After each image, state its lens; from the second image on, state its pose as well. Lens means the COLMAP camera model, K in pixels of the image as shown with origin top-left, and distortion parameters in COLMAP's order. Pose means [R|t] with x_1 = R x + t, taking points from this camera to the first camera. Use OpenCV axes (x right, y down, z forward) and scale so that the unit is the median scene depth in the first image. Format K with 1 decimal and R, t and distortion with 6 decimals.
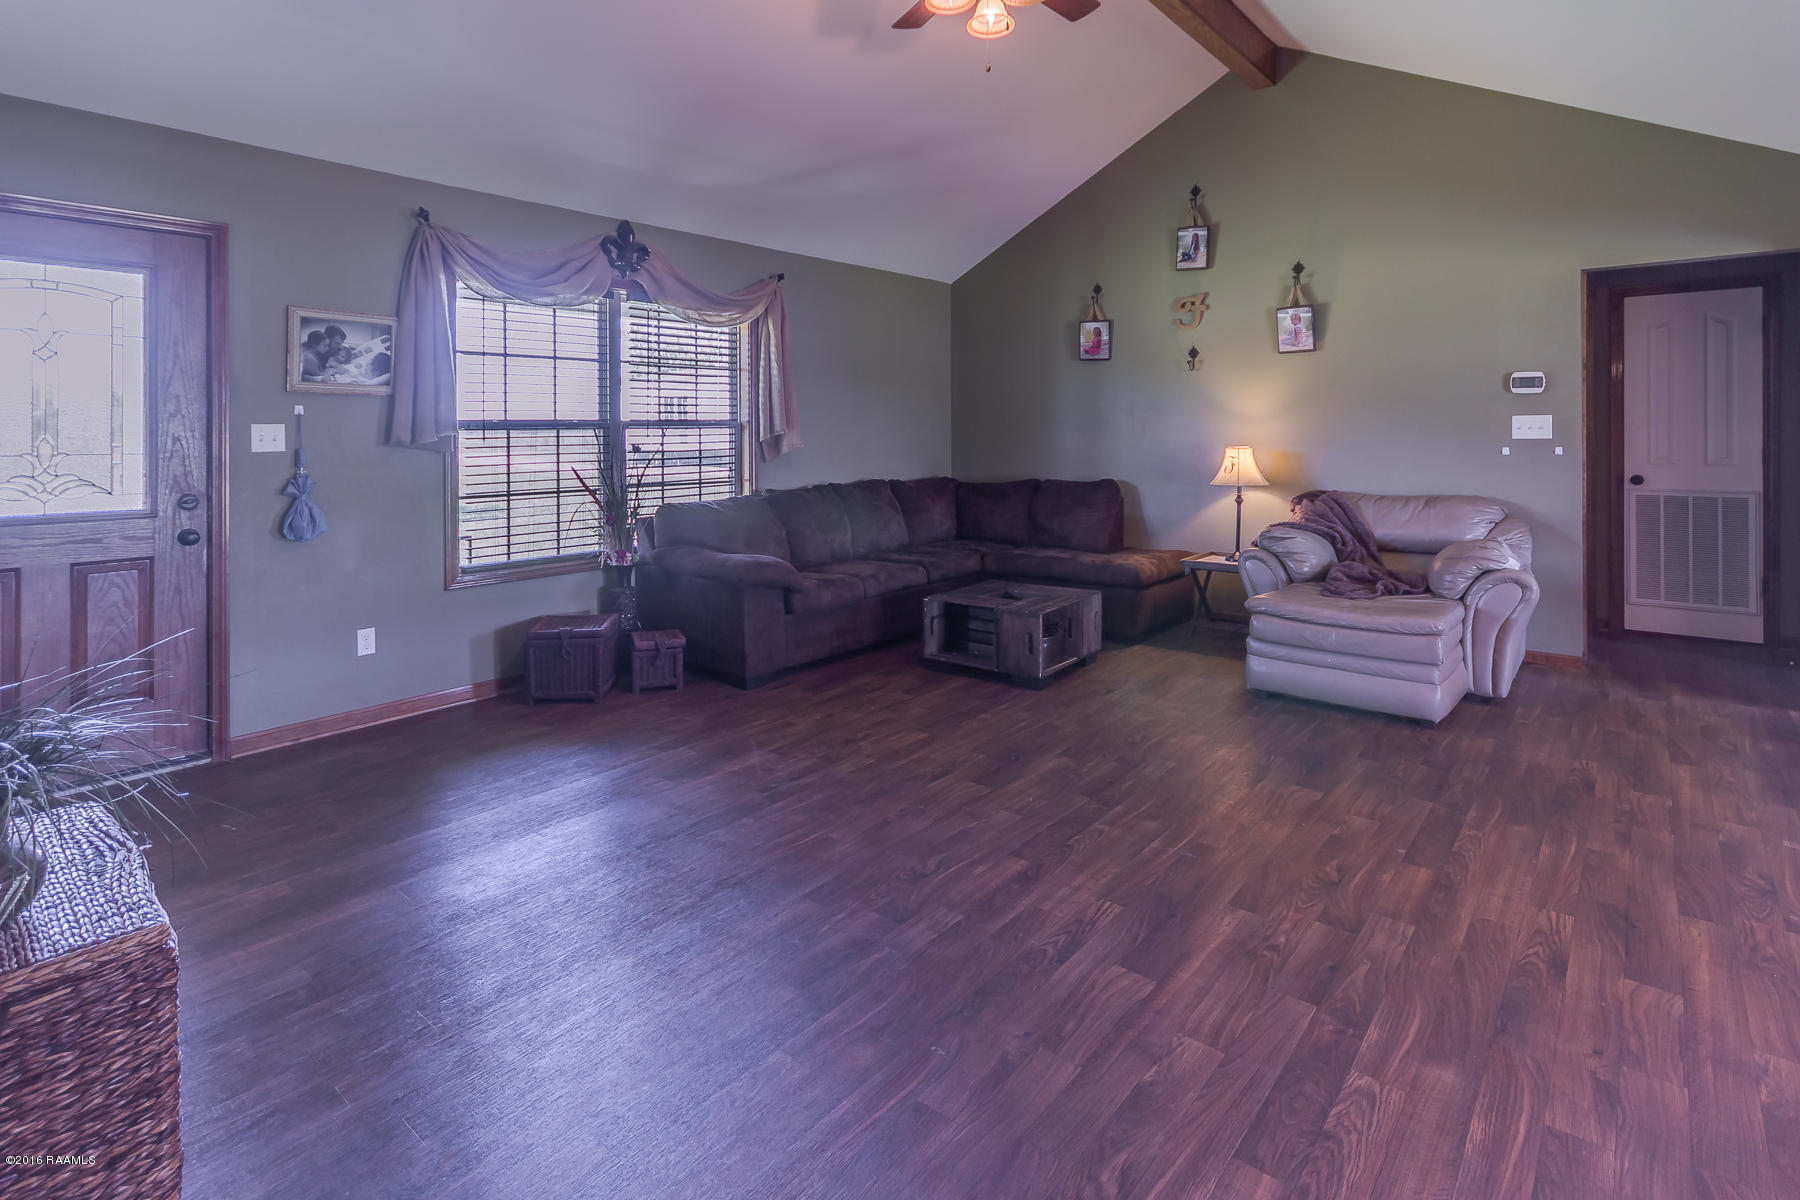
lens RADIAL K [[897.0, 0, 894.3], [0, 897.0, 423.7], [0, 0, 1]] dist [0.001617, -0.000080]
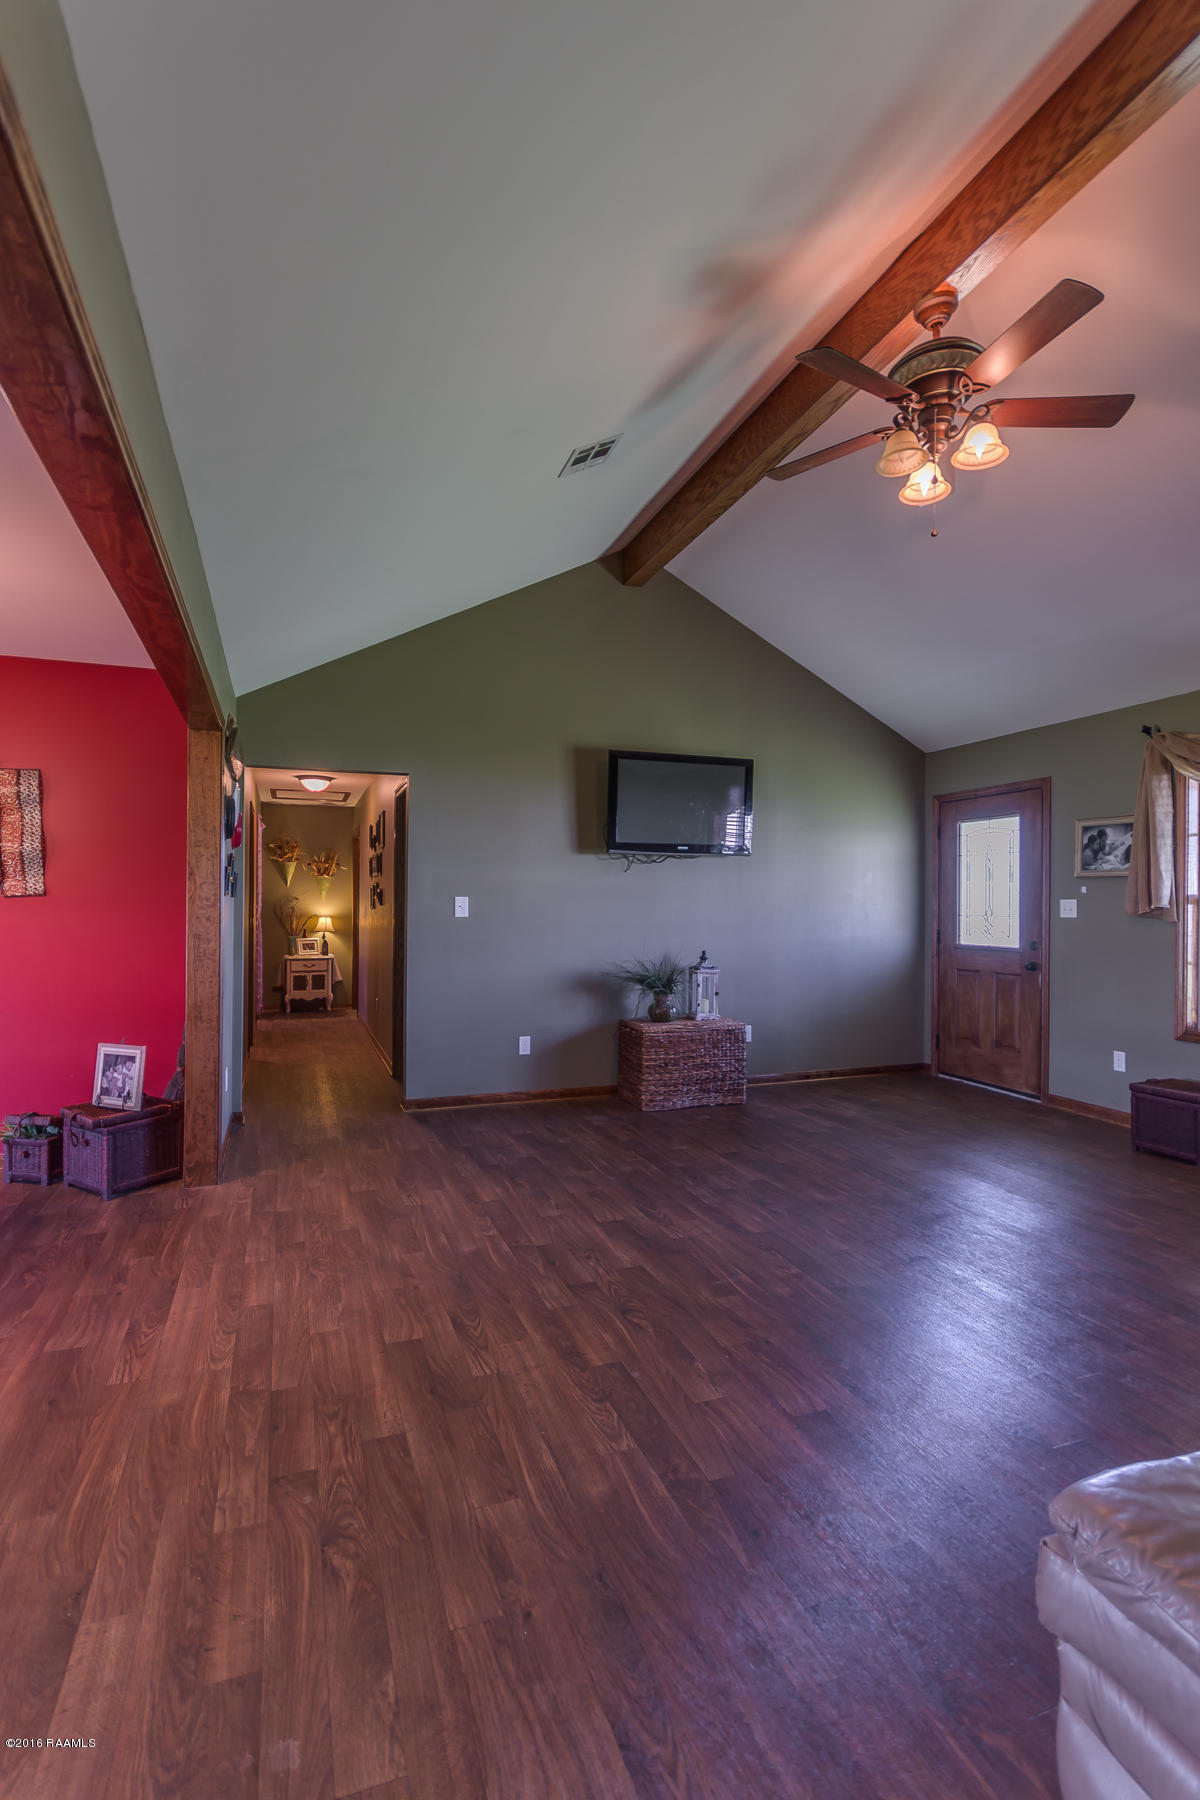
lens RADIAL K [[897.0, 0, 600.0], [0, 897.0, 900.0], [0, 0, 1]] dist [0.001617, -0.000080]
pose [[-0.505609, 0.000830, -0.862762, 1.529847], [0.008709, 0.999953, -0.004141, 0.000700], [0.862719, -0.009608, -0.505593, 1.604620]]
